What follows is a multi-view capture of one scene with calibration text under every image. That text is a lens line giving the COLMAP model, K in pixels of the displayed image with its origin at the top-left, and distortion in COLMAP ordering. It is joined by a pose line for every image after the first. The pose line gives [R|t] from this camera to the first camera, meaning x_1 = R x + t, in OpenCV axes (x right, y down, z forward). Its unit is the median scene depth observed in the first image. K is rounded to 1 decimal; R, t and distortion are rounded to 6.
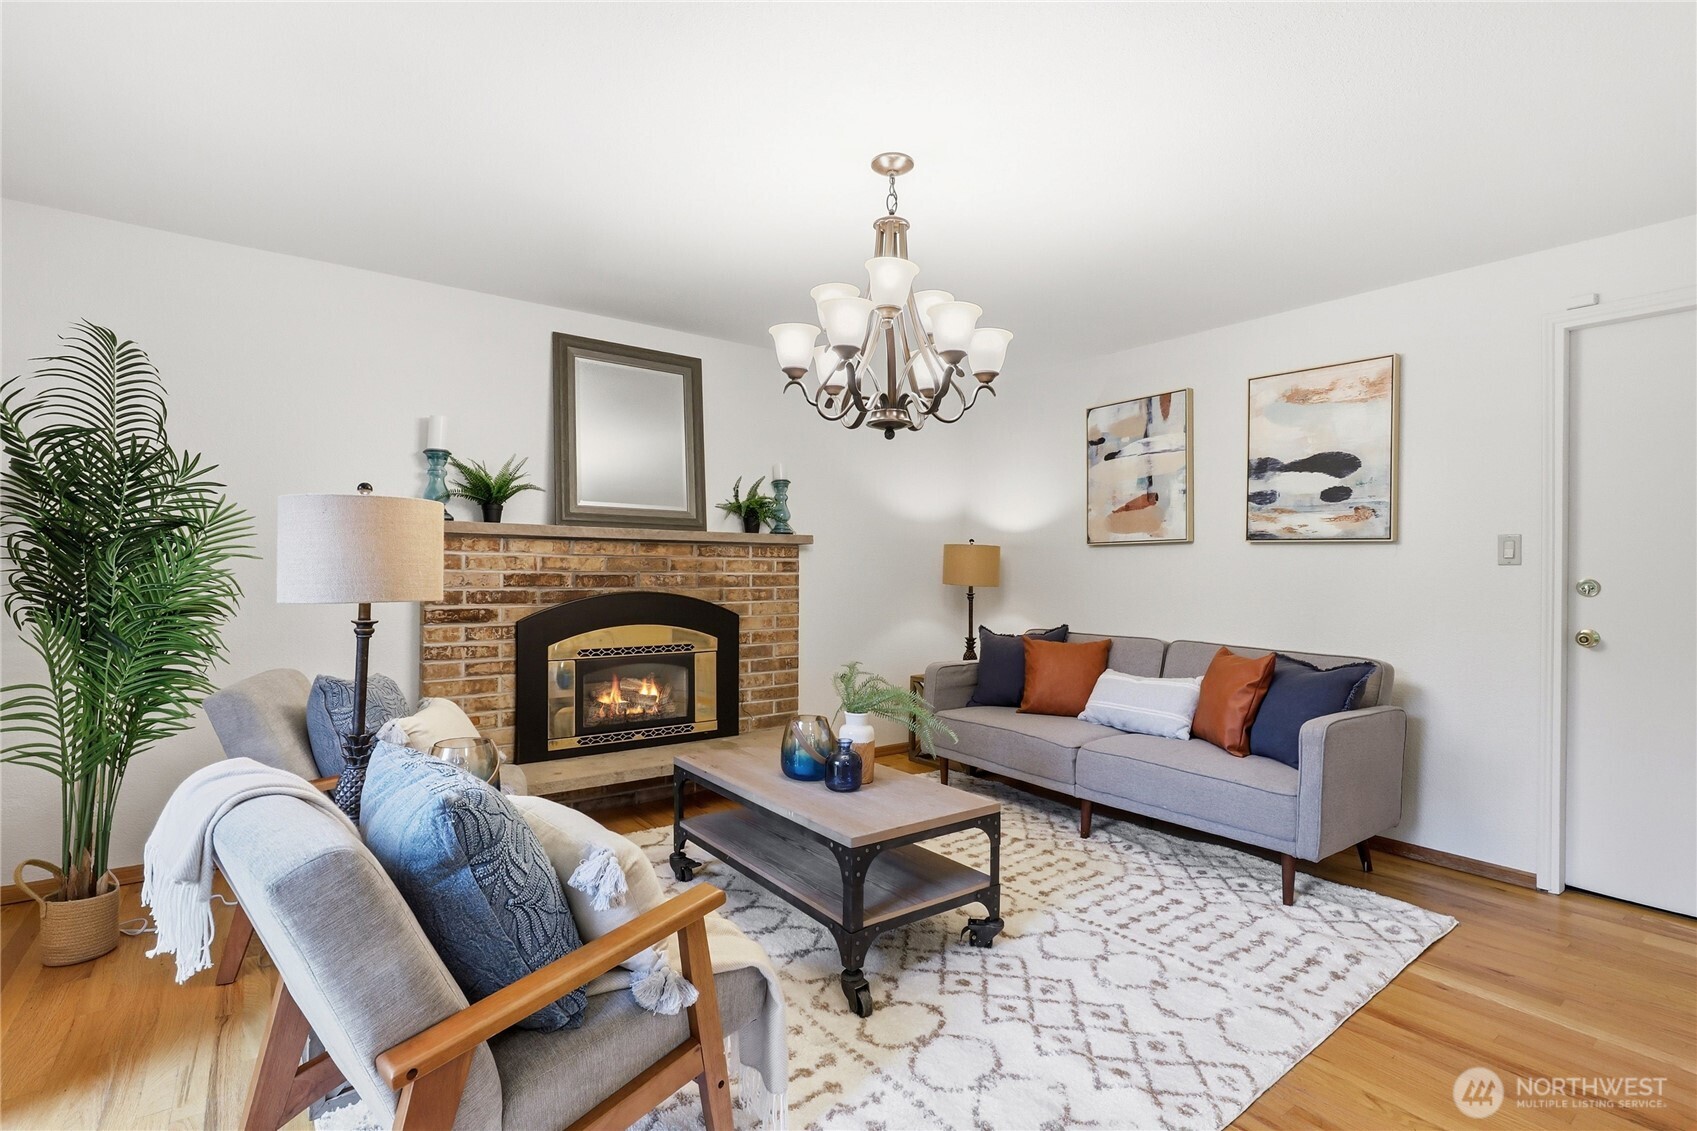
lens RADIAL K [[796.3, 0, 858.4], [0, 796.3, 567.9], [0, 0, 1]] dist [0.000780, -0.007911]
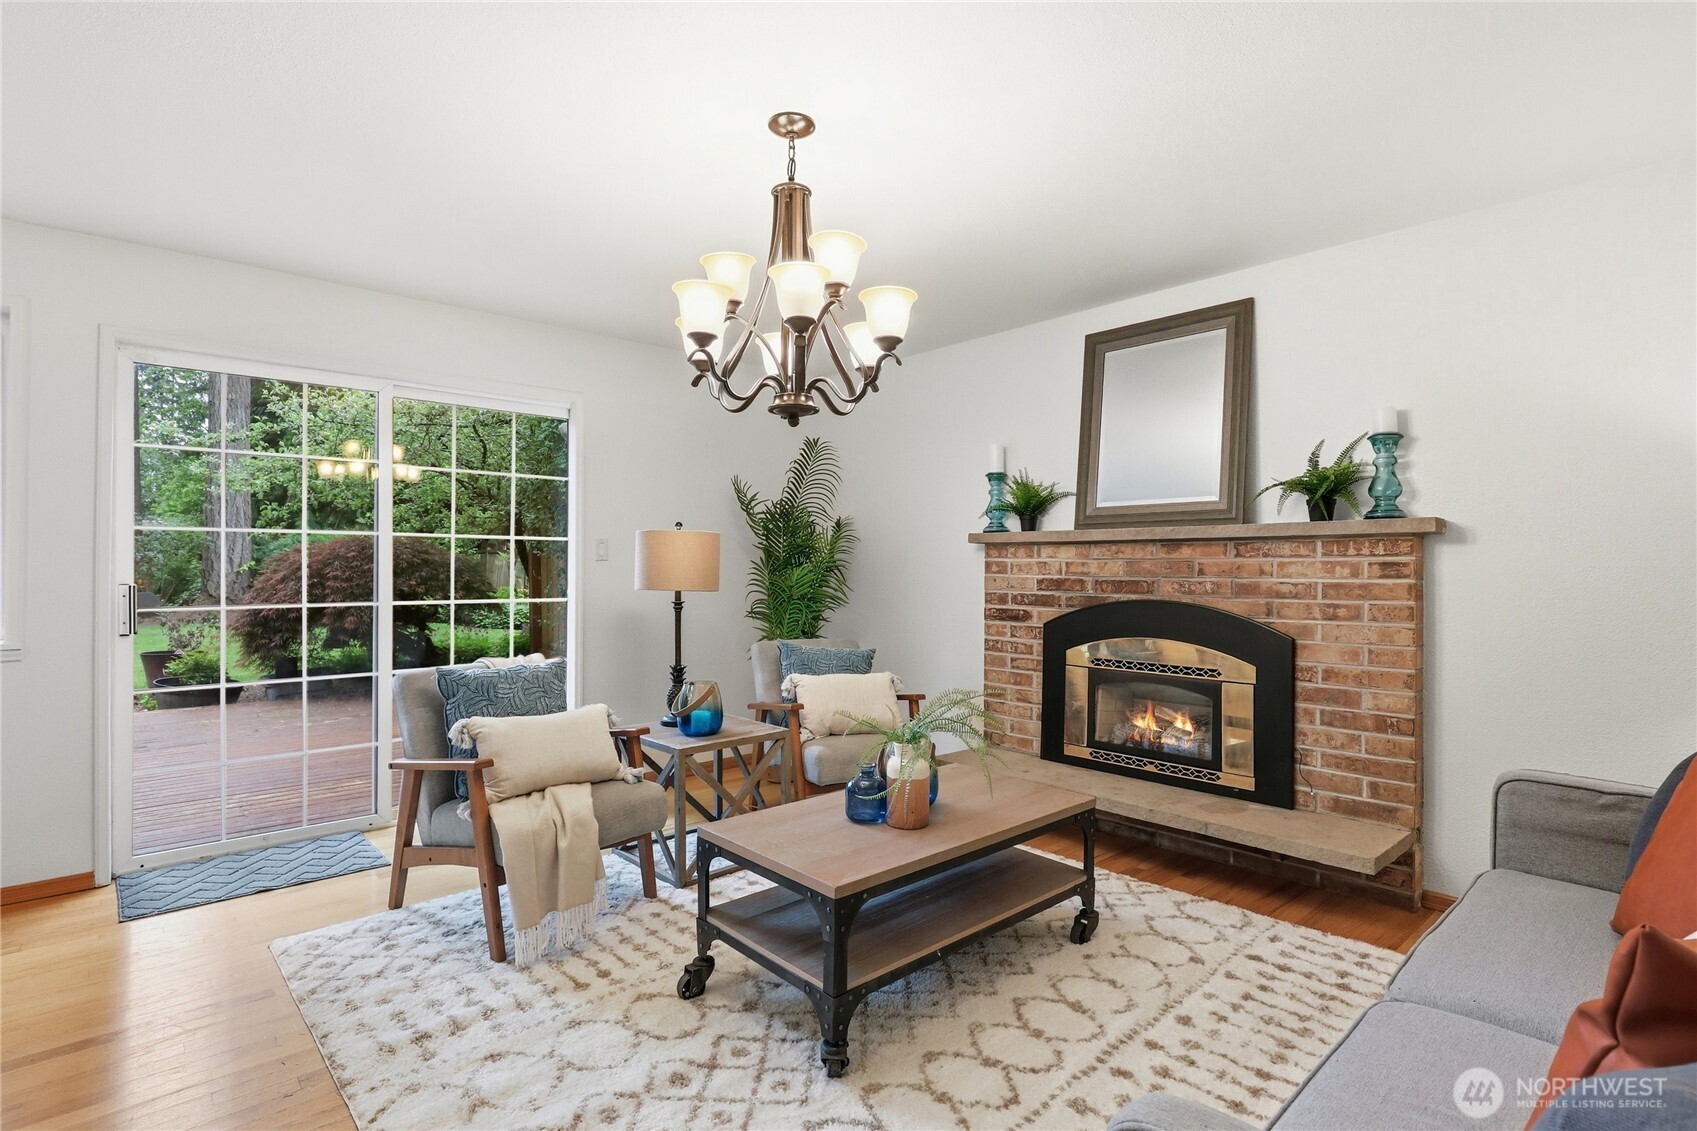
lens RADIAL K [[834.8, 0, 857.1], [0, 834.8, 562.9], [0, 0, 1]] dist [-0.011674, -0.000056]
pose [[0.090003, -0.015121, -0.995827, 0.624539], [-0.002309, 0.999879, -0.015392, 0.004402], [0.995939, 0.003685, 0.089957, 0.624642]]
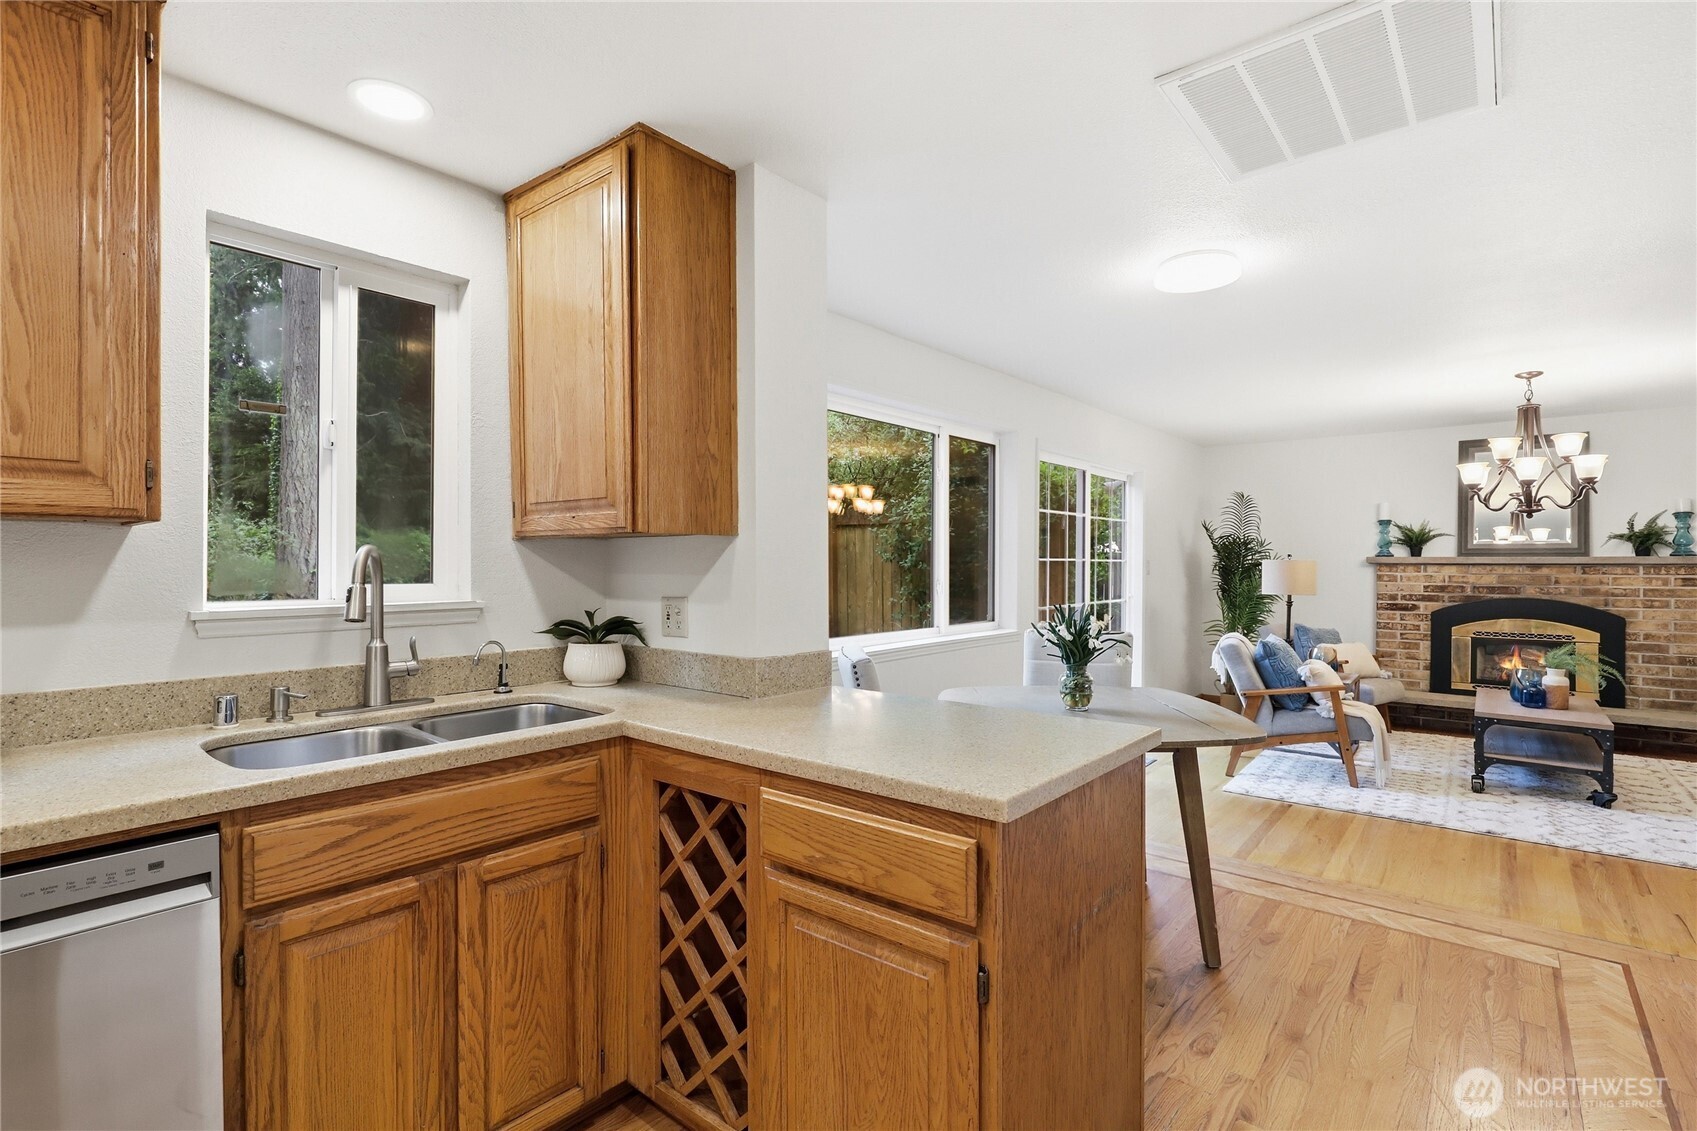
lens RADIAL K [[797.7, 0, 848.5], [0, 797.7, 565.5], [0, 0, 1]] dist [-0.020179, 0.006664]
pose [[0.229618, -0.006585, -0.973259, 0.944253], [0.000561, 0.999978, -0.006634, -0.023863], [0.973281, 0.000977, 0.229617, -0.638915]]
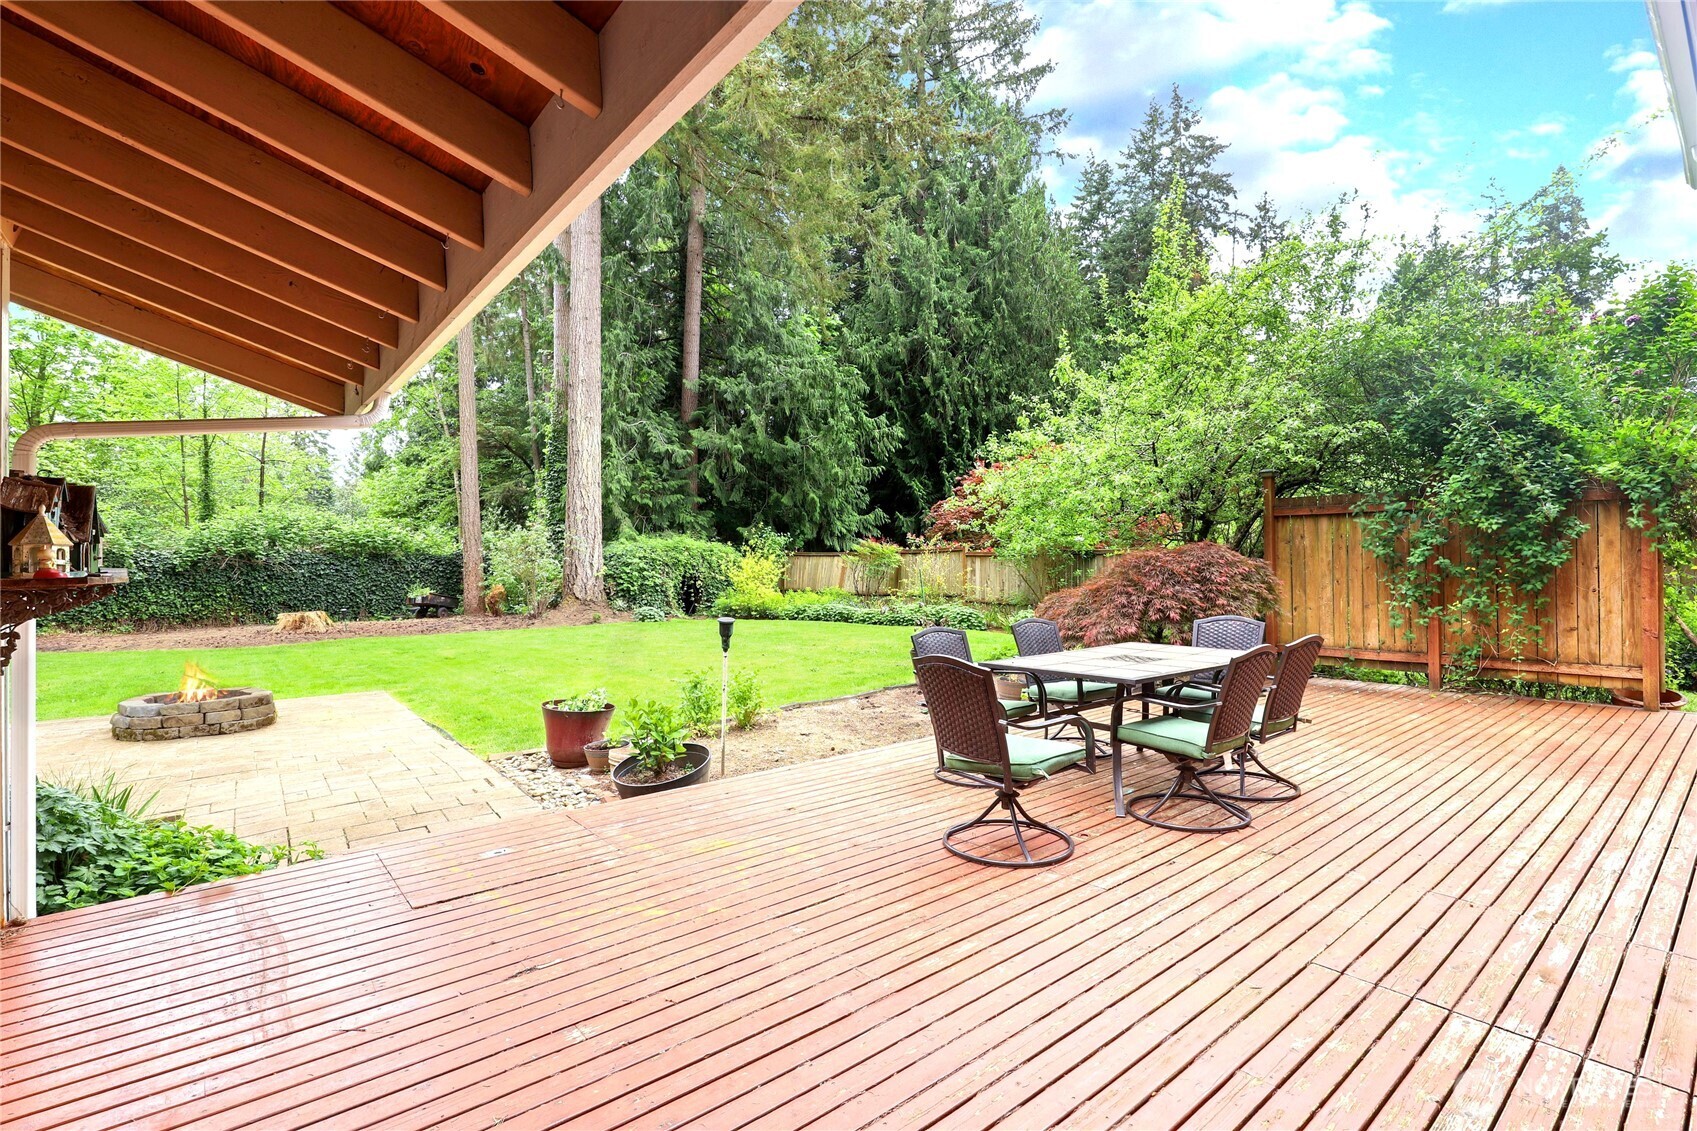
lens RADIAL K [[797.7, 0, 848.5], [0, 797.7, 565.5], [0, 0, 1]] dist [-0.020179, 0.006664]
pose [[0.052961, -0.007774, -0.998566, 0.611036], [0.010452, 0.999919, -0.007230, -0.028593], [0.998542, -0.010054, 0.053038, -1.511955]]
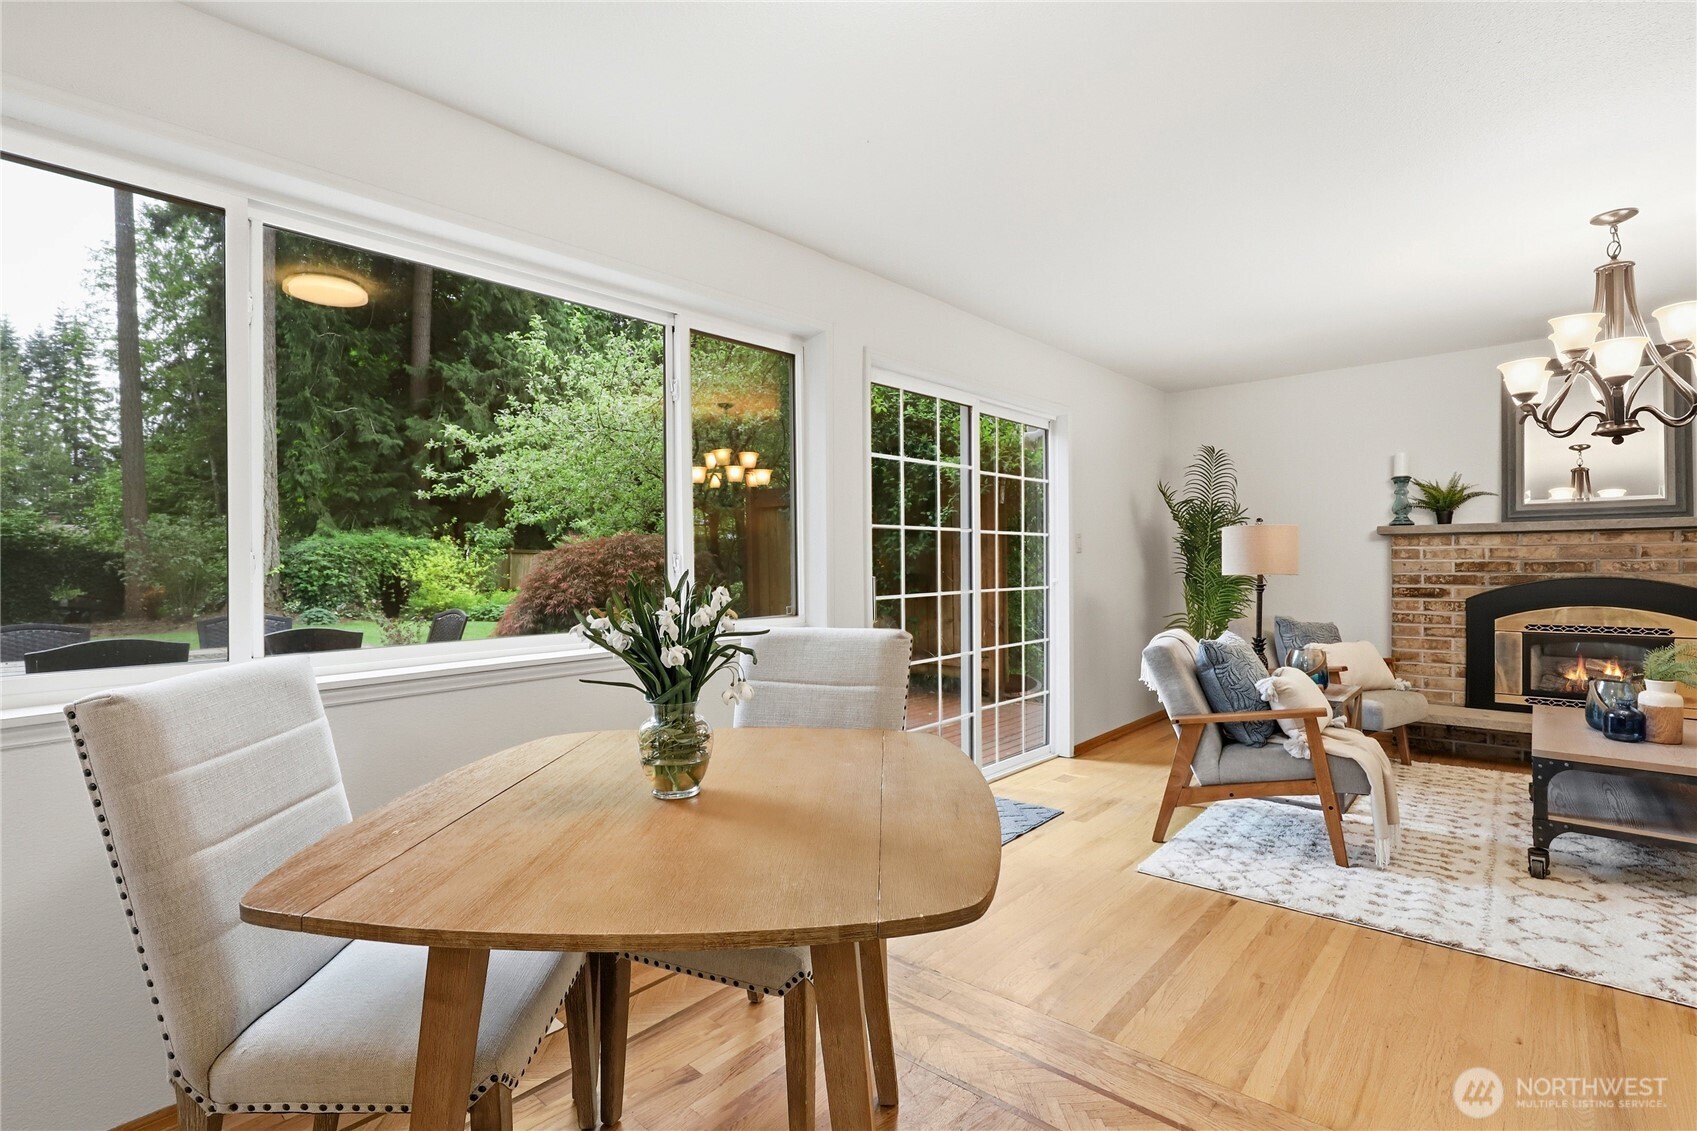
lens RADIAL K [[797.7, 0, 848.5], [0, 797.7, 565.5], [0, 0, 1]] dist [-0.020179, 0.006664]
pose [[0.195085, -0.009155, -0.980744, 0.617936], [0.012782, 0.999895, -0.006791, 0.008749], [0.980703, -0.011211, 0.195182, -0.237244]]
